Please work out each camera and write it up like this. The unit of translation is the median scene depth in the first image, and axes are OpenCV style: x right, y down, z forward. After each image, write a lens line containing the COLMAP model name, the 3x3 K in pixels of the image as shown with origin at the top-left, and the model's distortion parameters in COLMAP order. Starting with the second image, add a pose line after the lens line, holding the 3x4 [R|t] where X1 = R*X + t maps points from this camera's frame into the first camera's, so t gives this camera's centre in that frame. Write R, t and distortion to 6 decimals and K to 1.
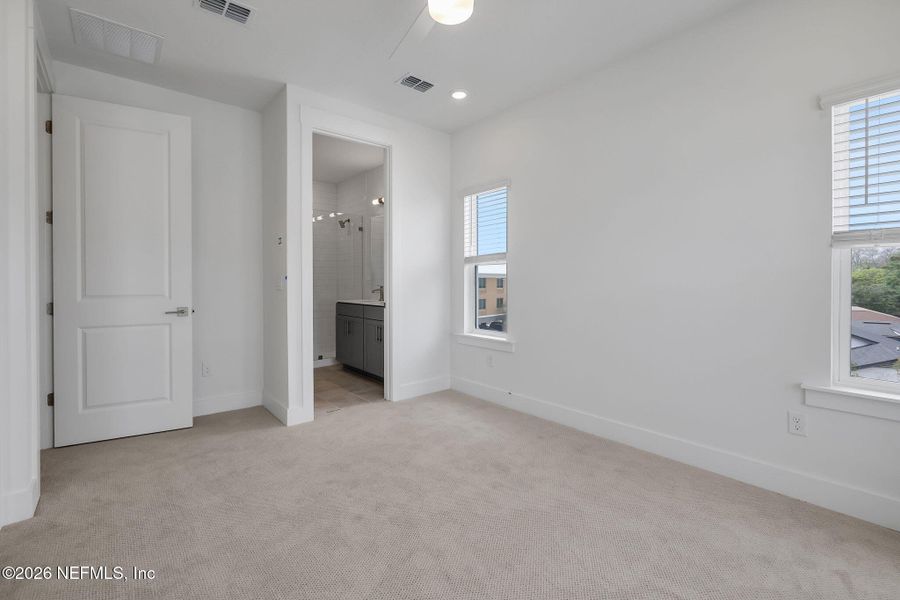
lens RADIAL K [[426.1, 0, 450.2], [0, 426.1, 296.4], [0, 0, 1]] dist [-0.004782, -0.001828]
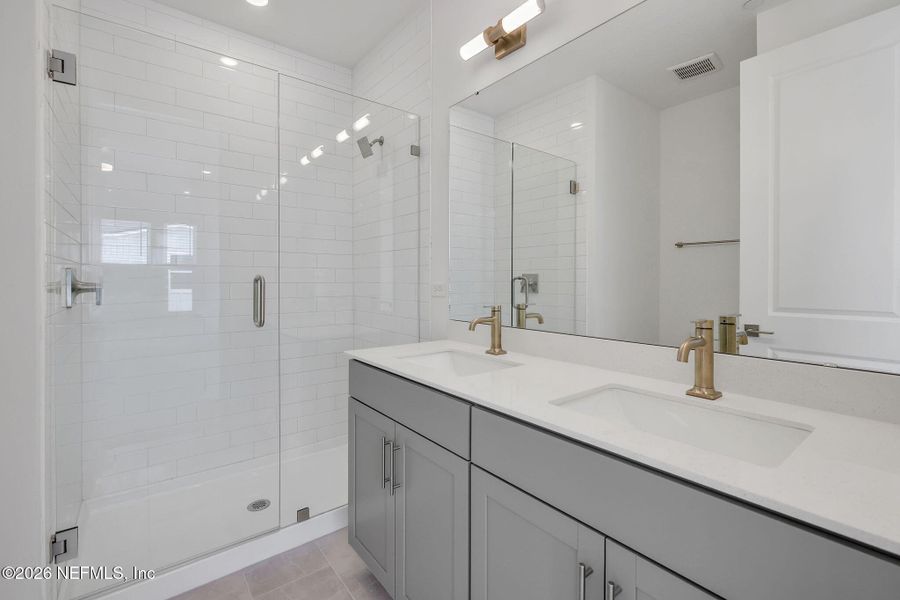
lens RADIAL K [[426.1, 0, 451.8], [0, 426.1, 295.9], [0, 0, 1]] dist [-0.004782, -0.001828]
pose [[0.999586, 0.006933, -0.027912, -0.166073], [-0.006909, 0.999976, 0.000970, -0.029664], [0.027918, -0.000777, 0.999610, 0.621447]]
